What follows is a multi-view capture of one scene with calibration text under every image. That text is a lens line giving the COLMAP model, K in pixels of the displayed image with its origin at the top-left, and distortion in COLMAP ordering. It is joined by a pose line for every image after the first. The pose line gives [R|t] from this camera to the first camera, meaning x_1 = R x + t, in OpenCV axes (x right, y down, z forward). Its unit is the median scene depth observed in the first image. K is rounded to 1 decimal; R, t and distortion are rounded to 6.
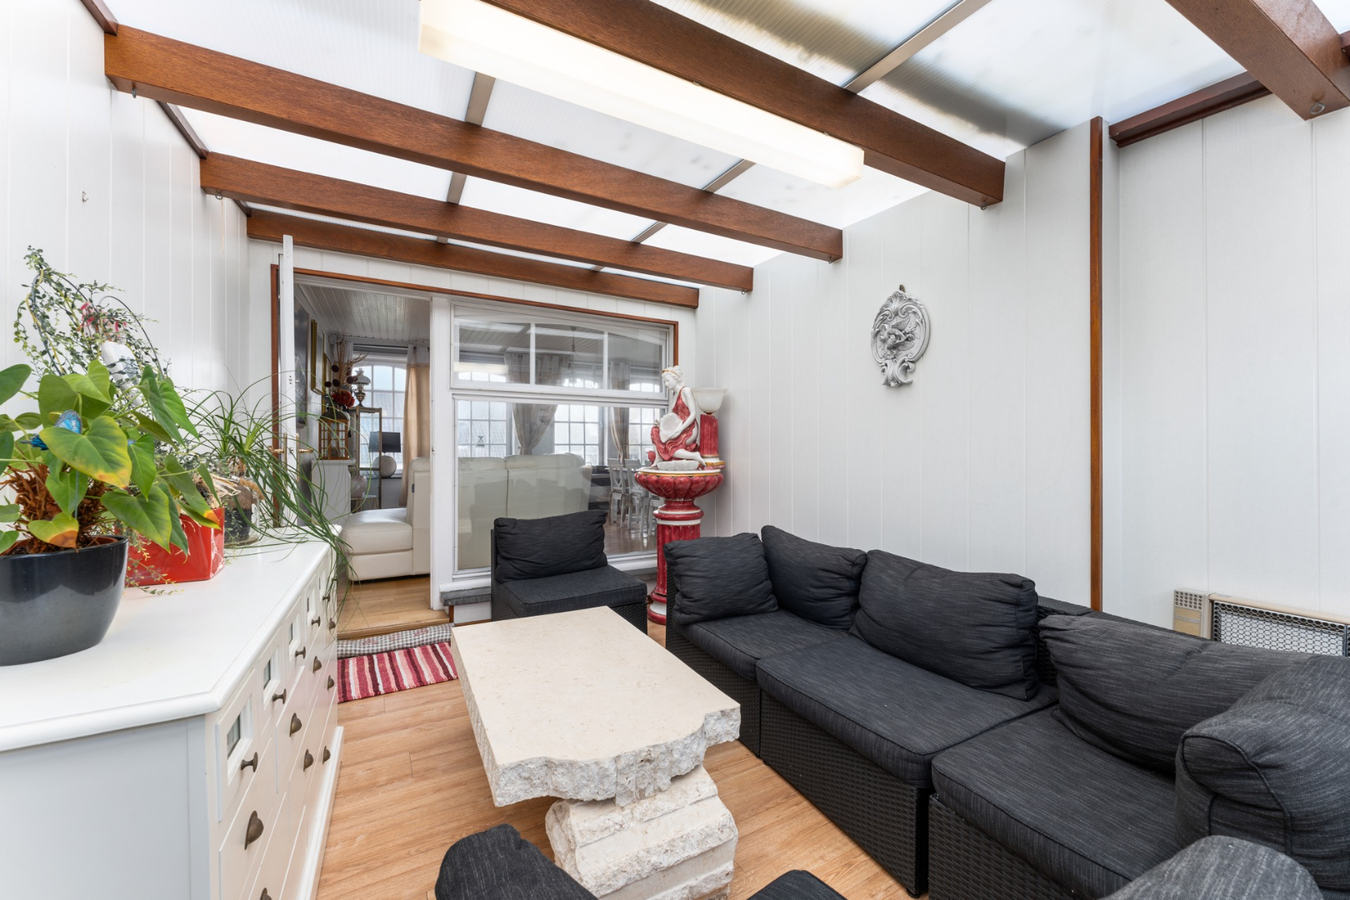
lens RADIAL K [[553.8, 0, 677.5], [0, 553.8, 451.4], [0, 0, 1]] dist [-0.010223, 0.000095]
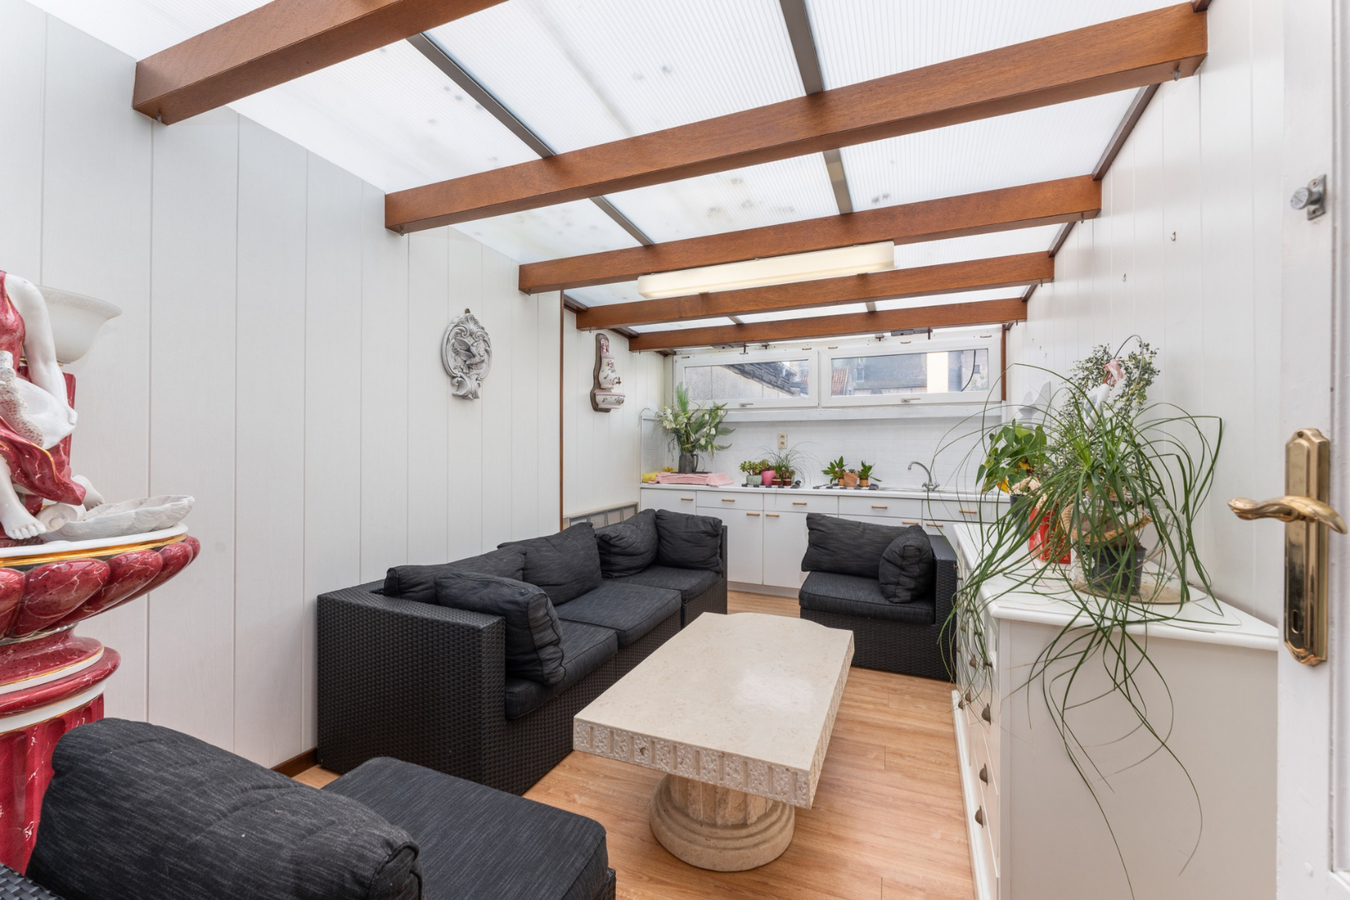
lens RADIAL K [[553.8, 0, 673.2], [0, 553.8, 447.5], [0, 0, 1]] dist [-0.010223, 0.000095]
pose [[-0.623617, 0.004422, 0.781717, -1.055843], [0.008318, 0.999965, 0.000979, -0.025911], [-0.781685, 0.007113, -0.623632, 1.991191]]
